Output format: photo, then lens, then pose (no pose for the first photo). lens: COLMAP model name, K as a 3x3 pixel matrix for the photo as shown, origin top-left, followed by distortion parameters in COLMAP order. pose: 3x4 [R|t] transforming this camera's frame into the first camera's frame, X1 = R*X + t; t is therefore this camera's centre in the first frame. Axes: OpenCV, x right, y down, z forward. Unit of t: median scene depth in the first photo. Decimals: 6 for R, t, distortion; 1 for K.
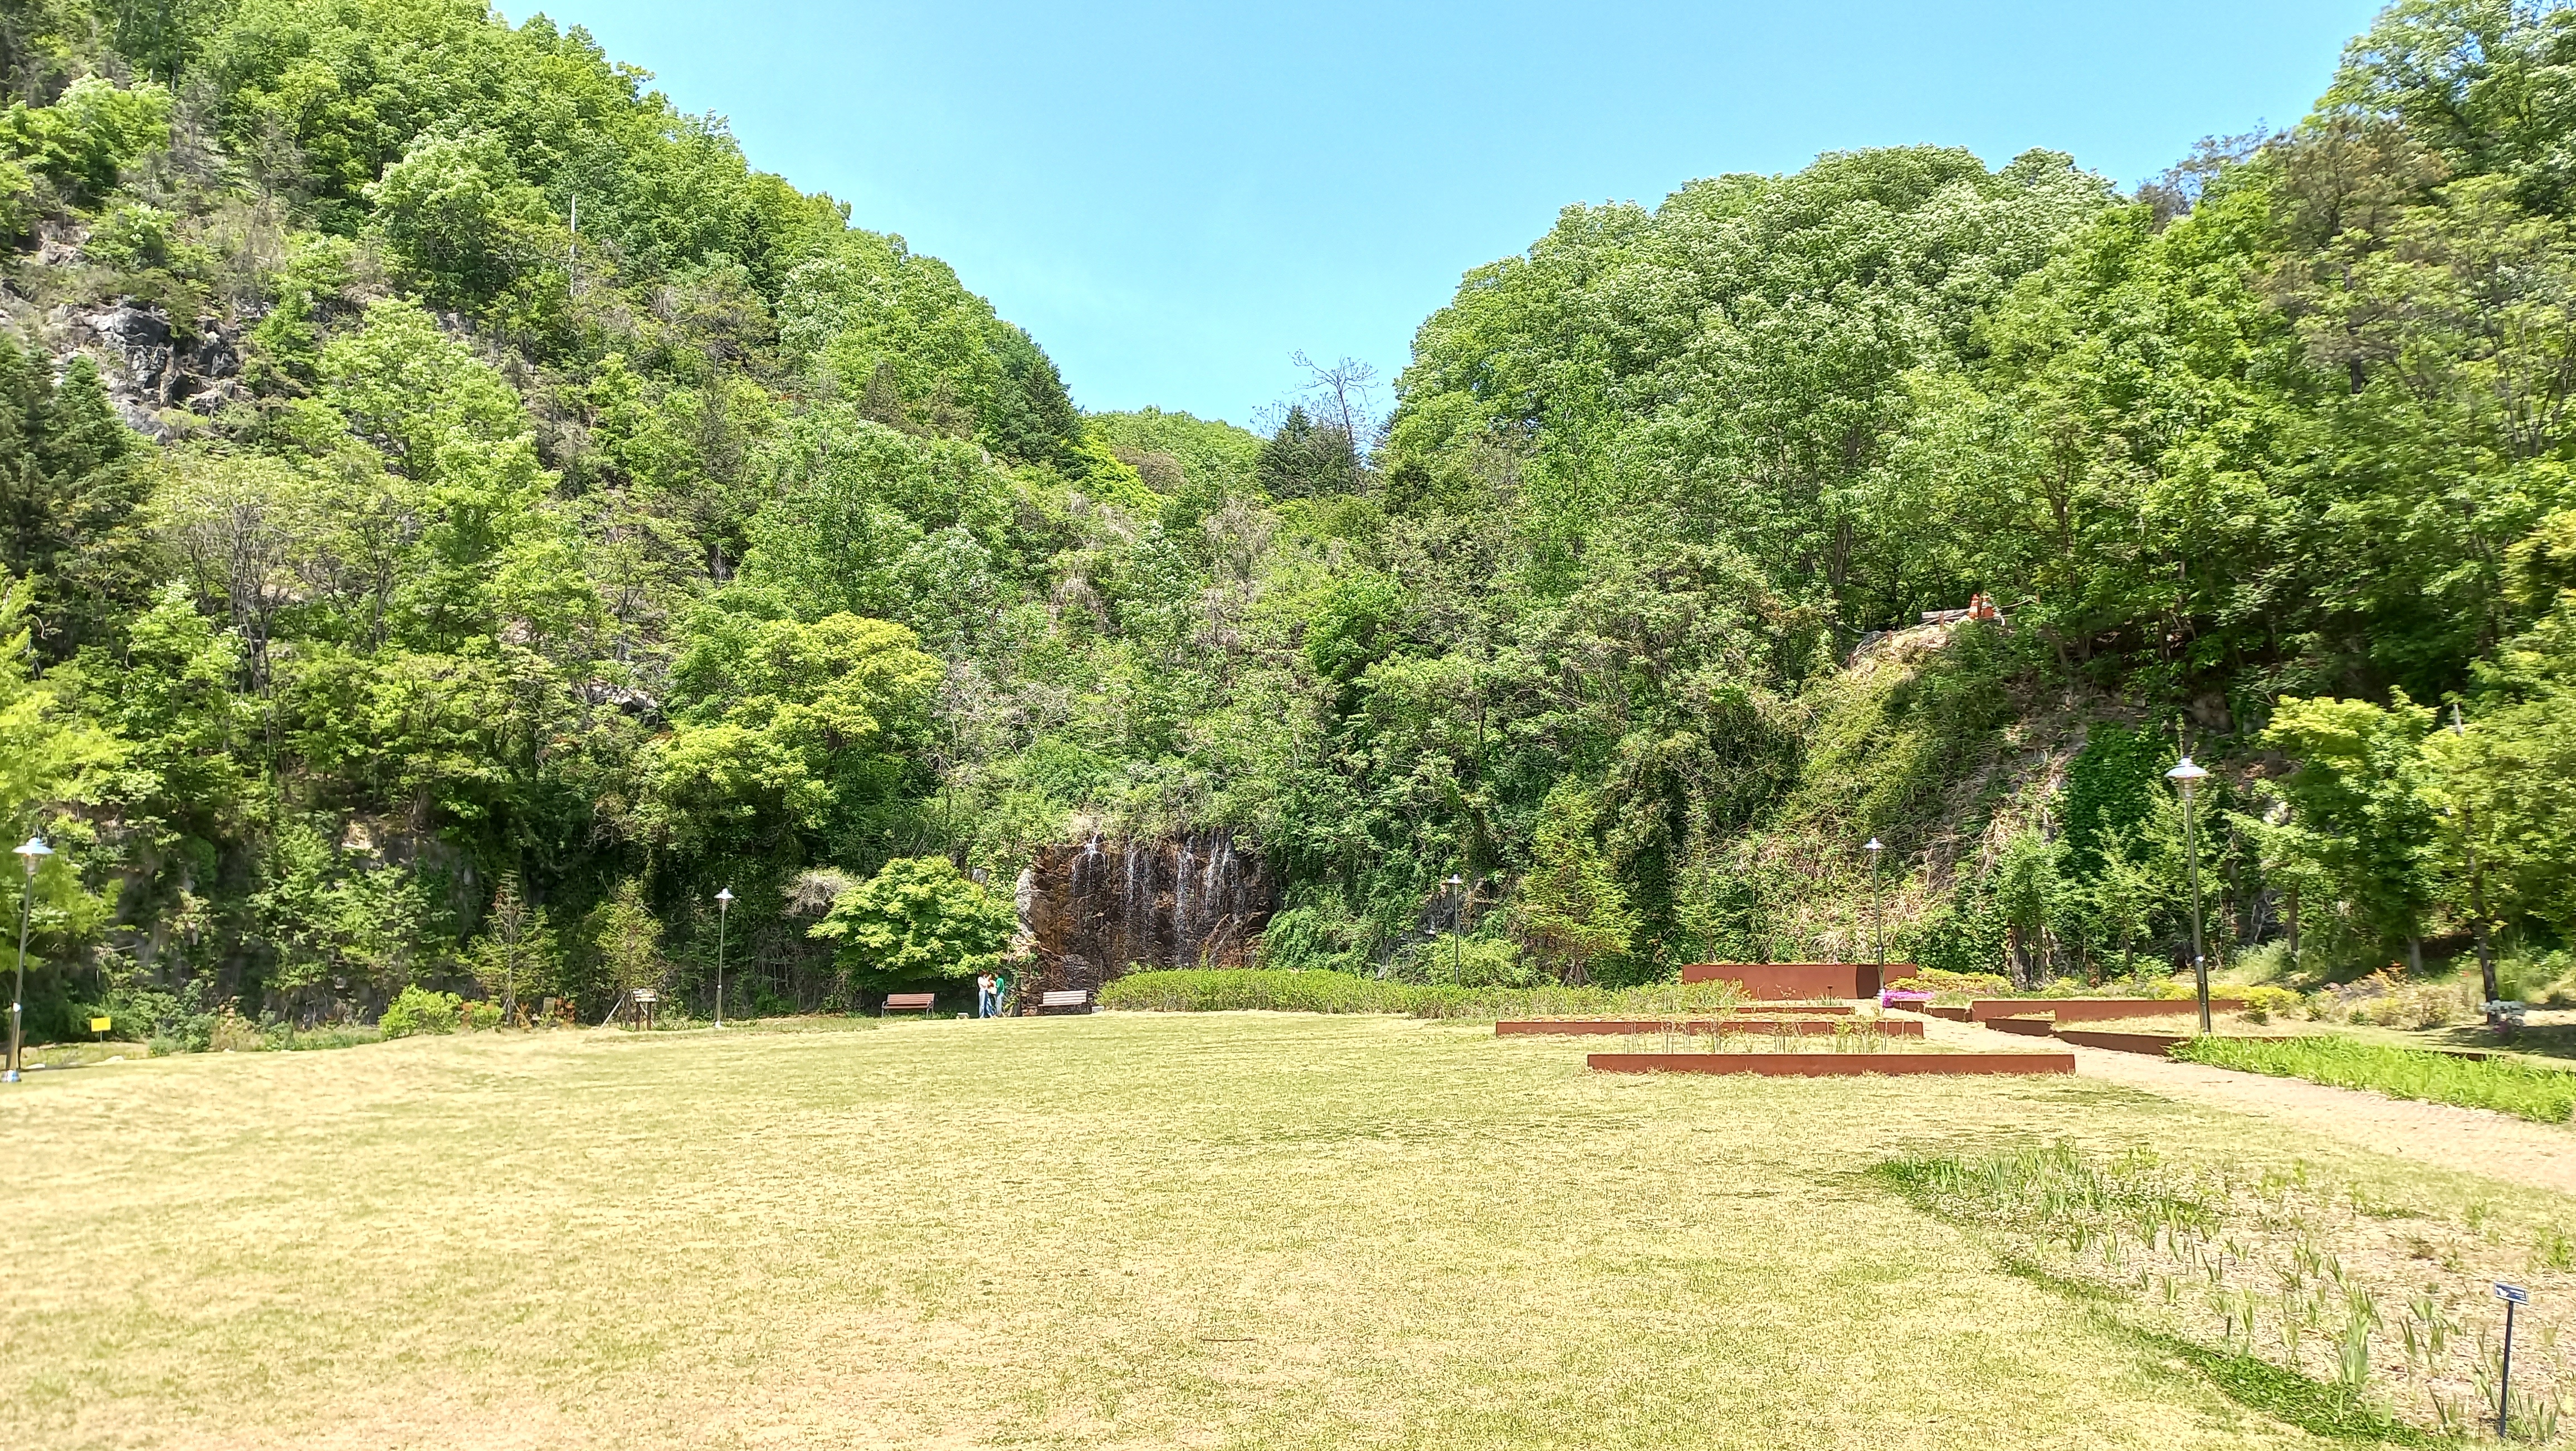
lens RADIAL K [[1816.8, 0, 1282.3], [0, 1816.8, 717.1], [0, 0, 1]] dist [0.027752, -0.027712]
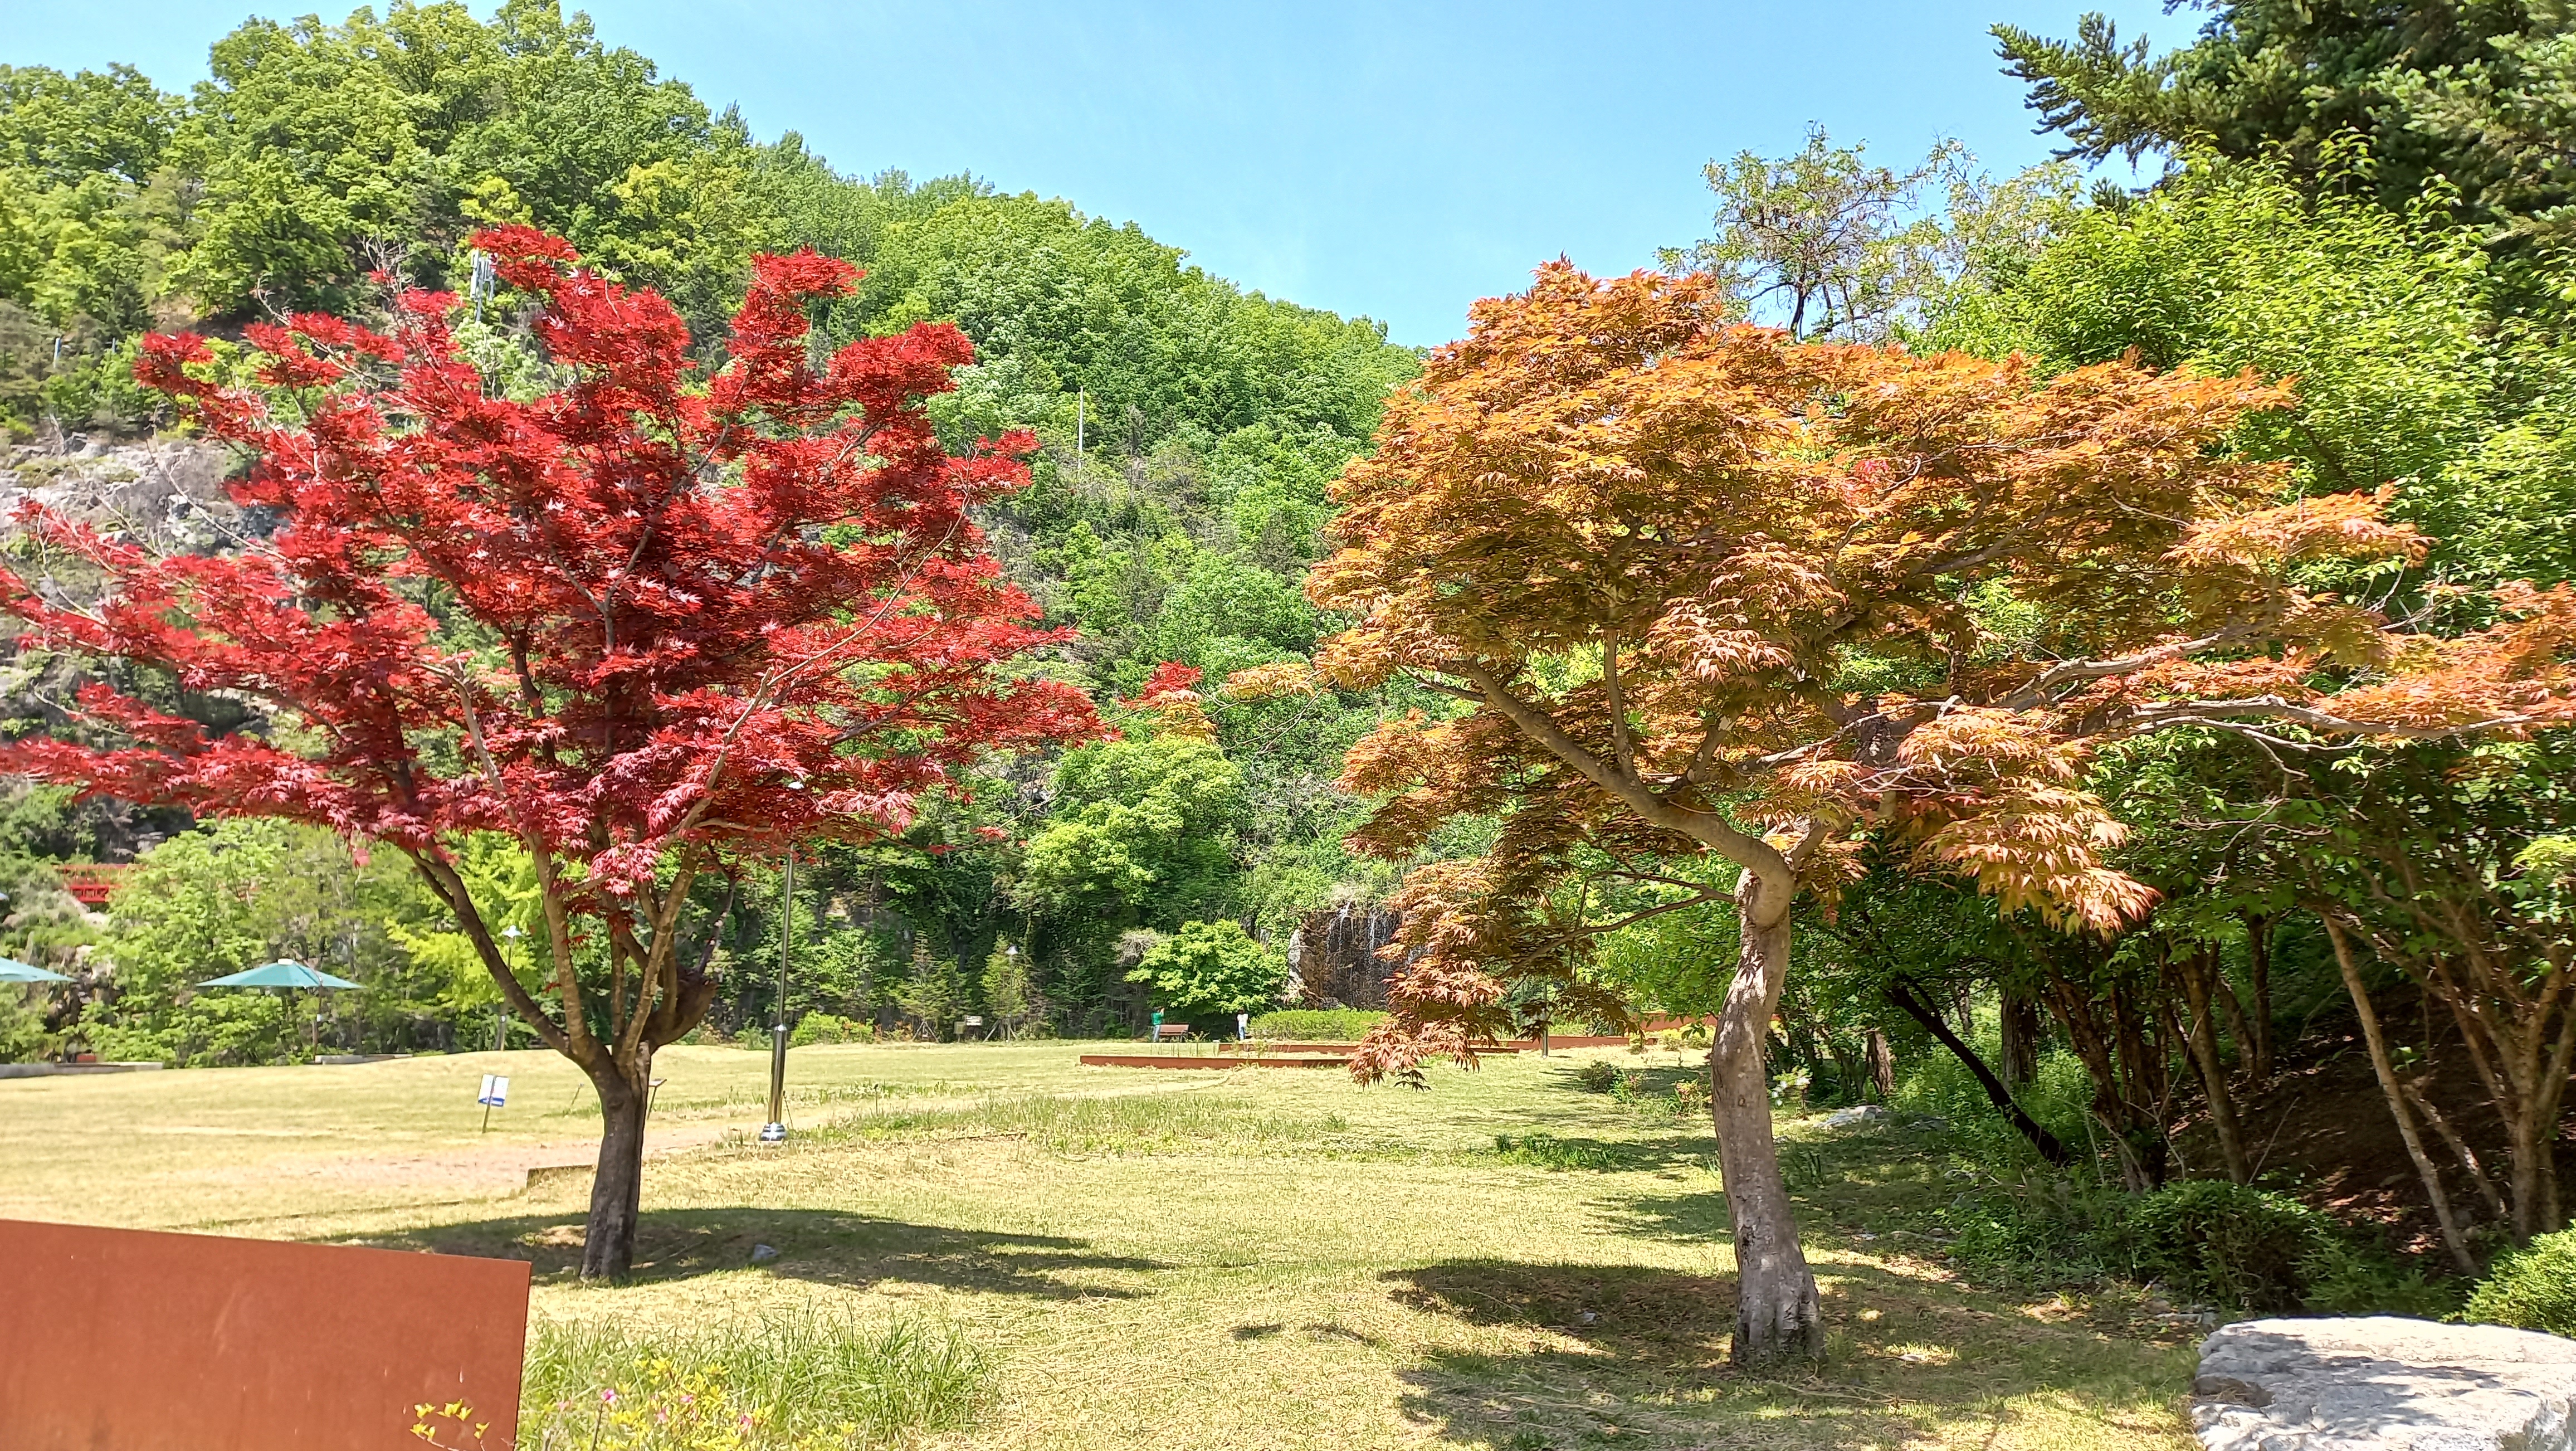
lens RADIAL K [[1816.8, 0, 1331.1], [0, 1816.8, 705.3], [0, 0, 1]] dist [0.027752, -0.027712]
pose [[0.942071, -0.038136, -0.333239, 0.329545], [0.028585, 0.999029, -0.033519, -0.032707], [0.334194, 0.022051, 0.942246, -0.216226]]
